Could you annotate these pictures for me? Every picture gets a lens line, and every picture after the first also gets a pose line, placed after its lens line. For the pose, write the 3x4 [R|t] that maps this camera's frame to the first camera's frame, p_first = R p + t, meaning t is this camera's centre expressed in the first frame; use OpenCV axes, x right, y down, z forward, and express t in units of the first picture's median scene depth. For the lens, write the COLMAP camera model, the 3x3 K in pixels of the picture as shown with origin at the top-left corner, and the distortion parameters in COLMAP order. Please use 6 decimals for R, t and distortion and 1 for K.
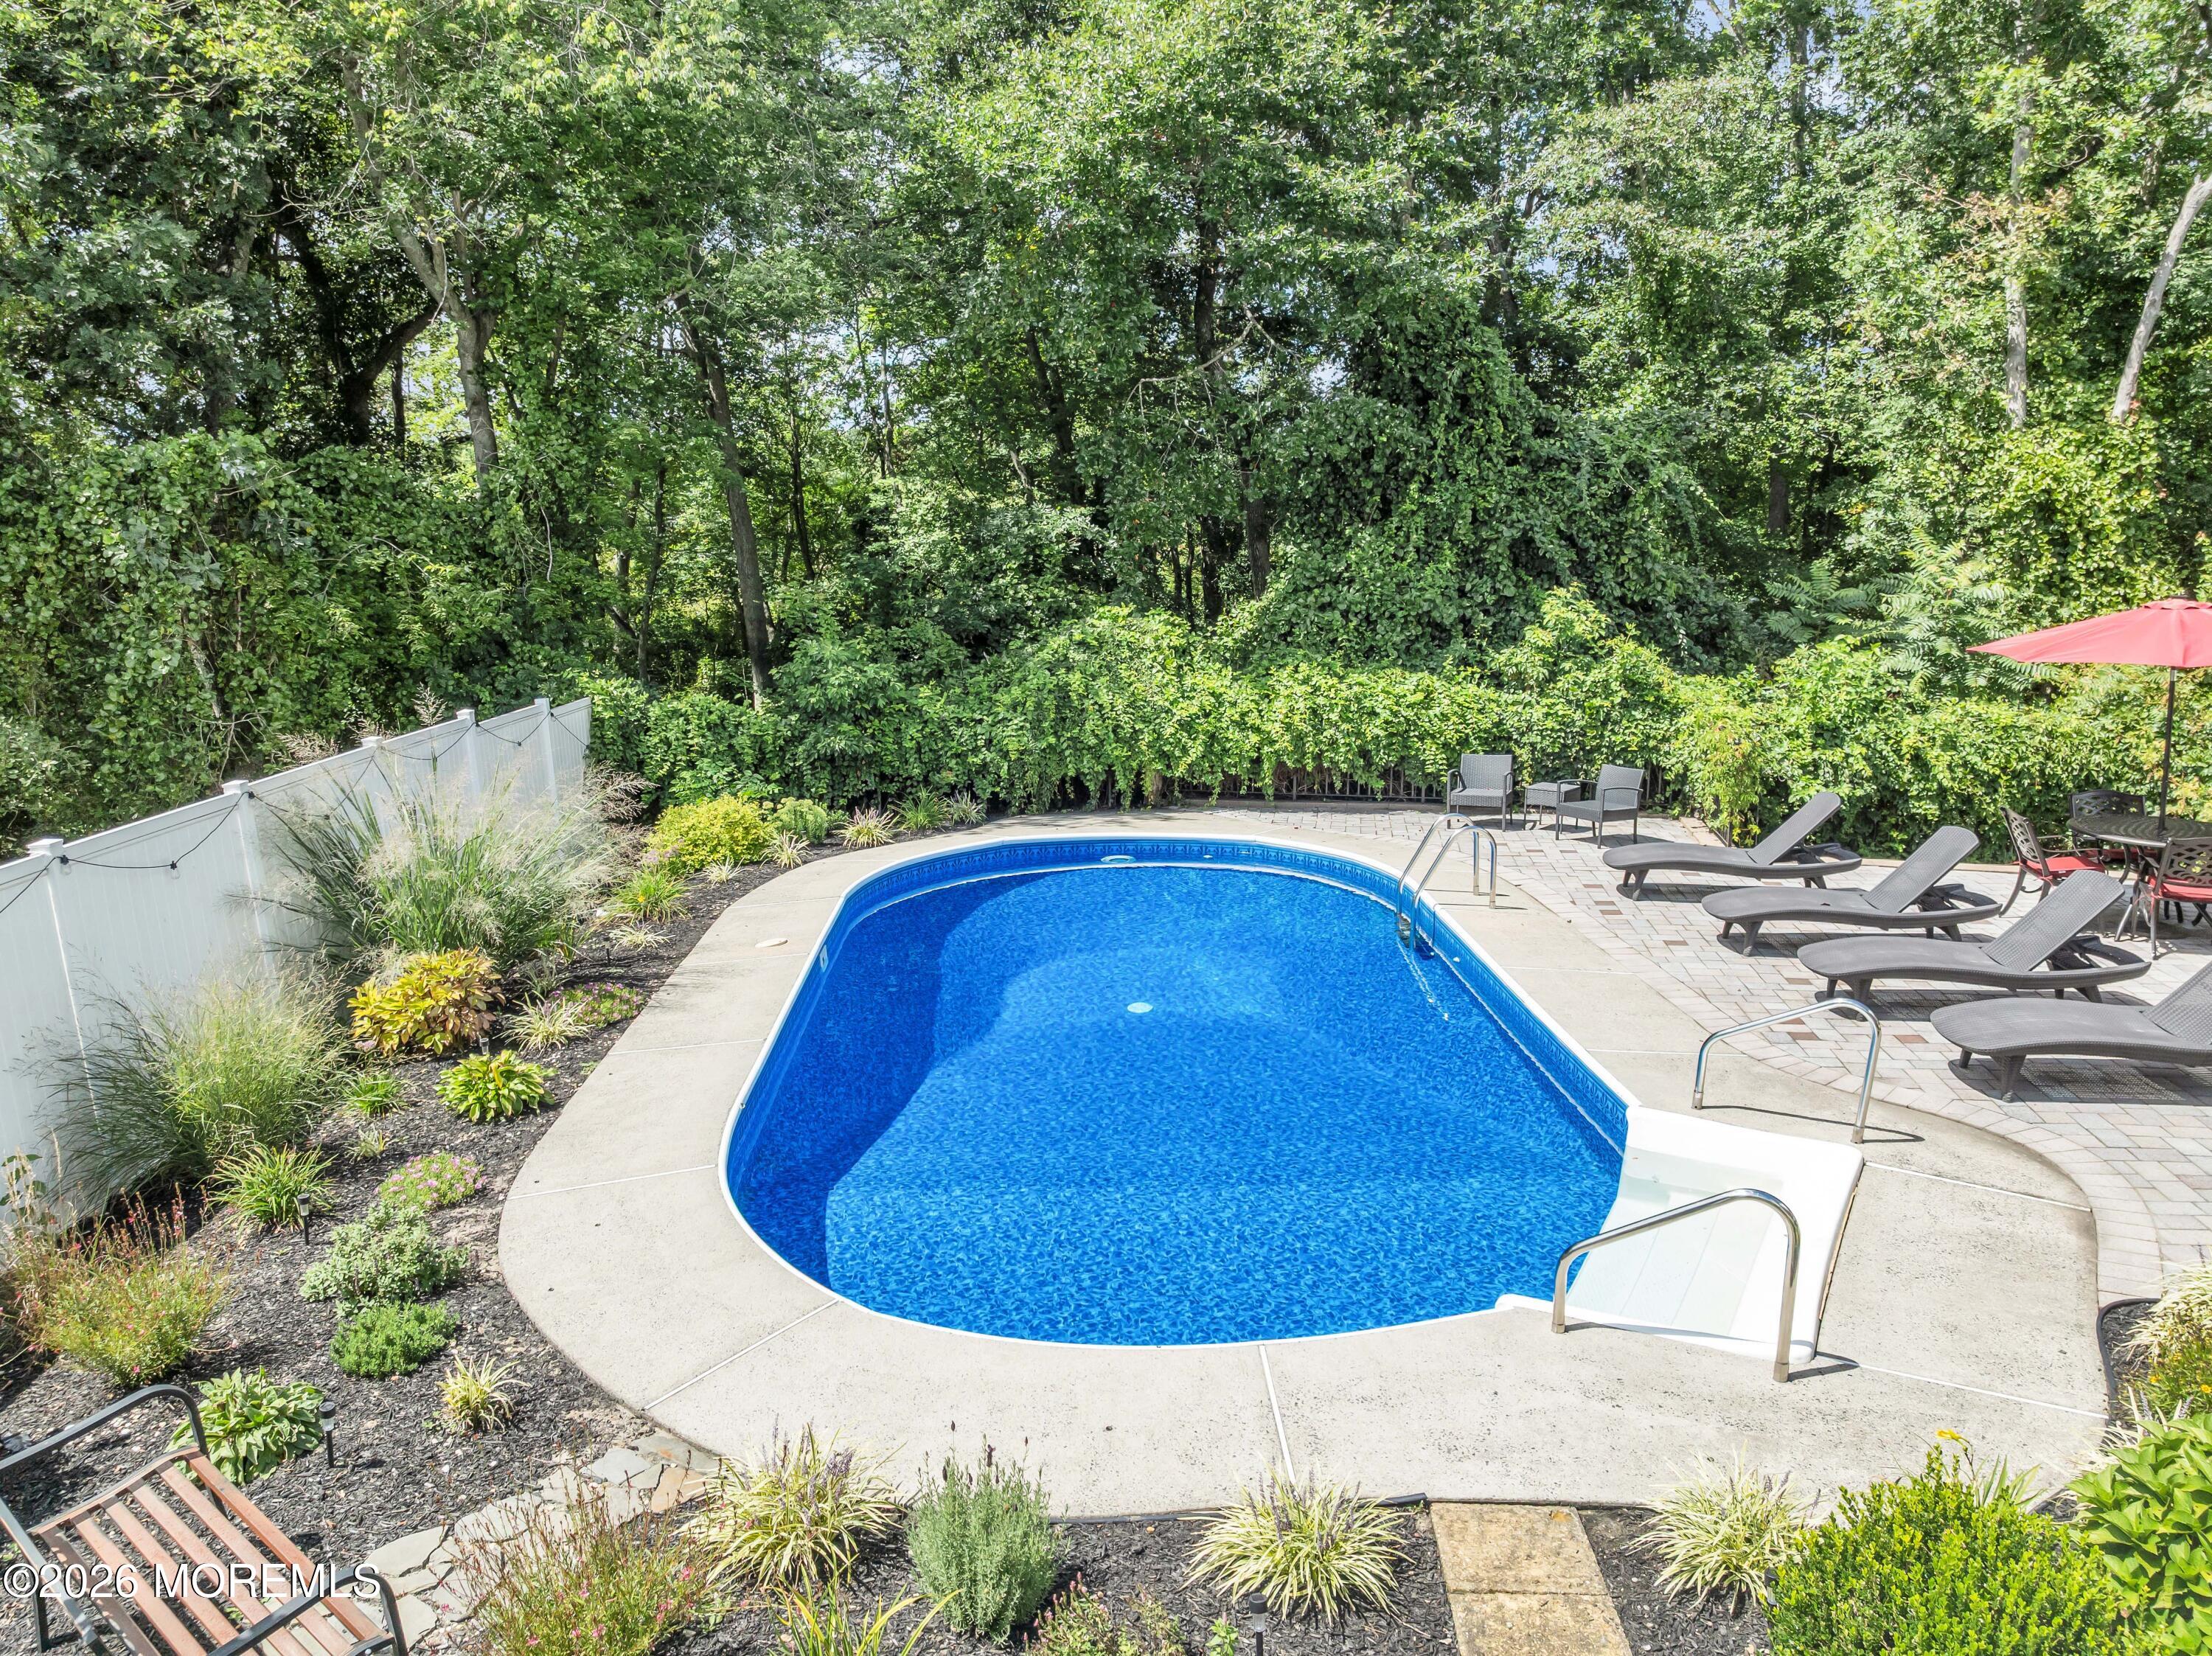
lens RADIAL K [[1536.7, 0, 1106.0], [0, 1536.7, 828.0], [0, 0, 1]] dist [-0.025955, -0.002346]
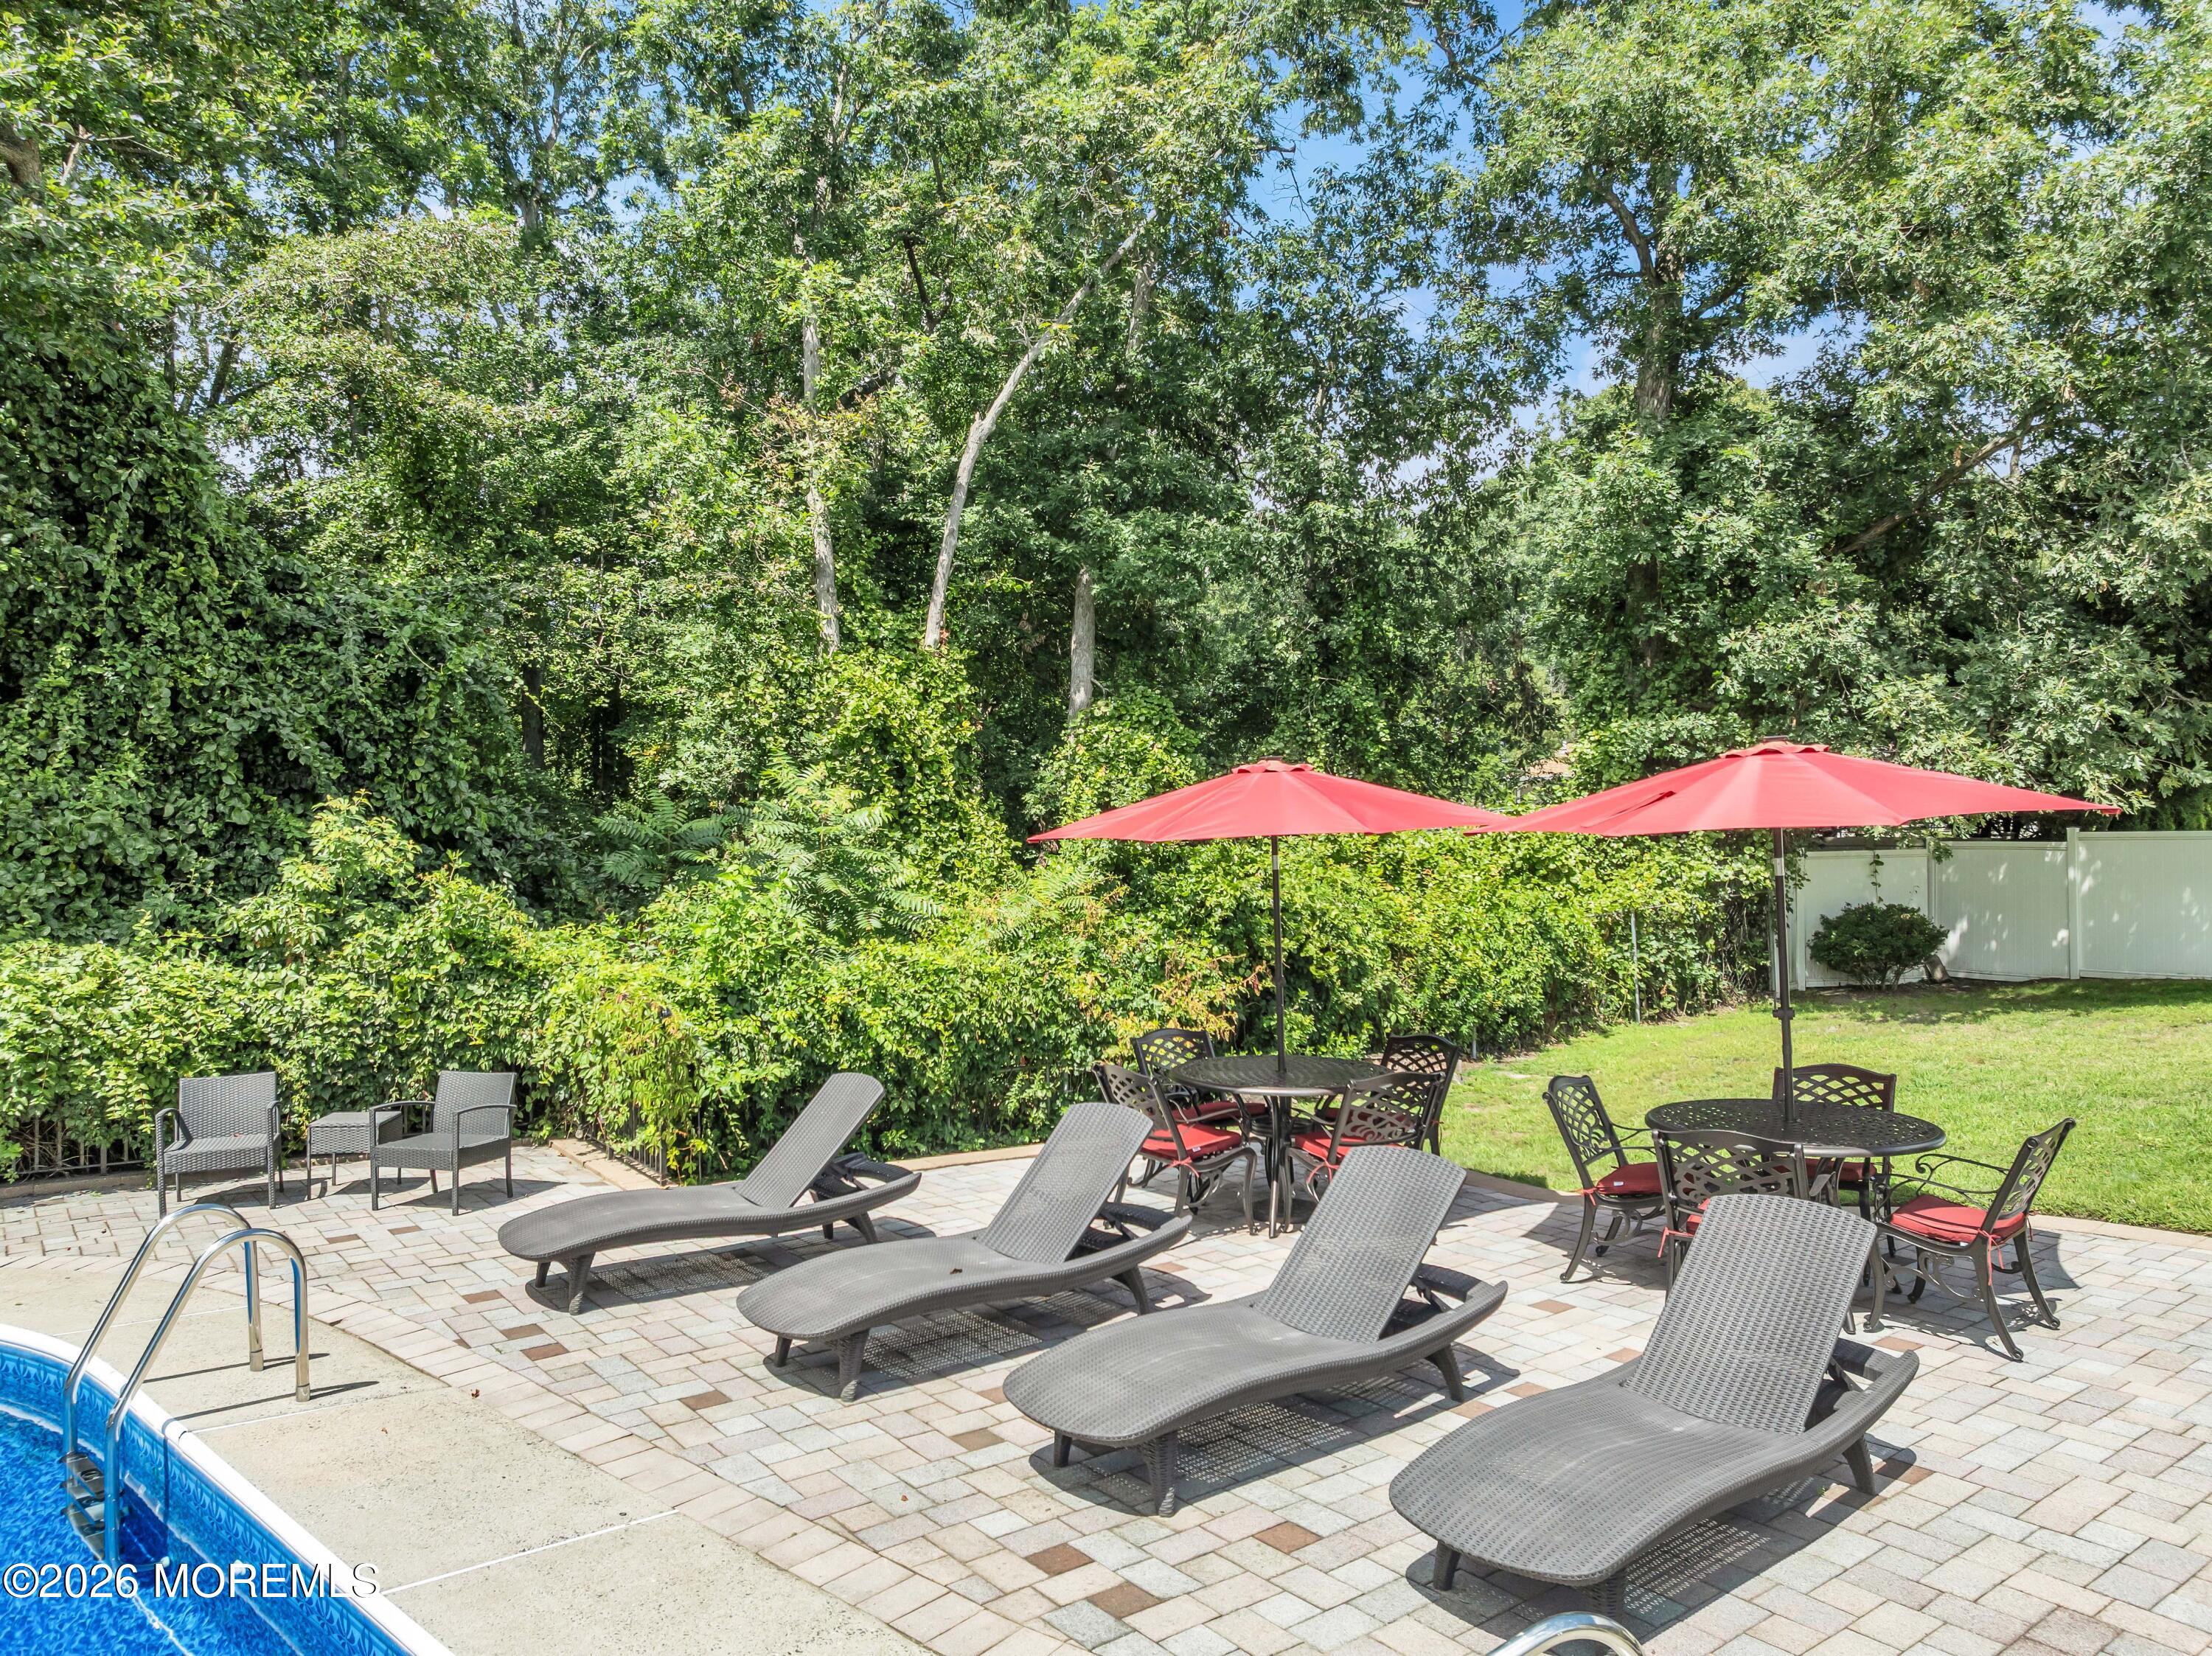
lens RADIAL K [[1536.1, 0, 1106.0], [0, 1536.1, 828.0], [0, 0, 1]] dist [-0.044346, 0.003777]
pose [[0.694480, 0.005051, 0.719494, 0.065629], [0.134667, 0.981392, -0.136874, -0.016388], [-0.706797, 0.191948, 0.680877, 0.348468]]
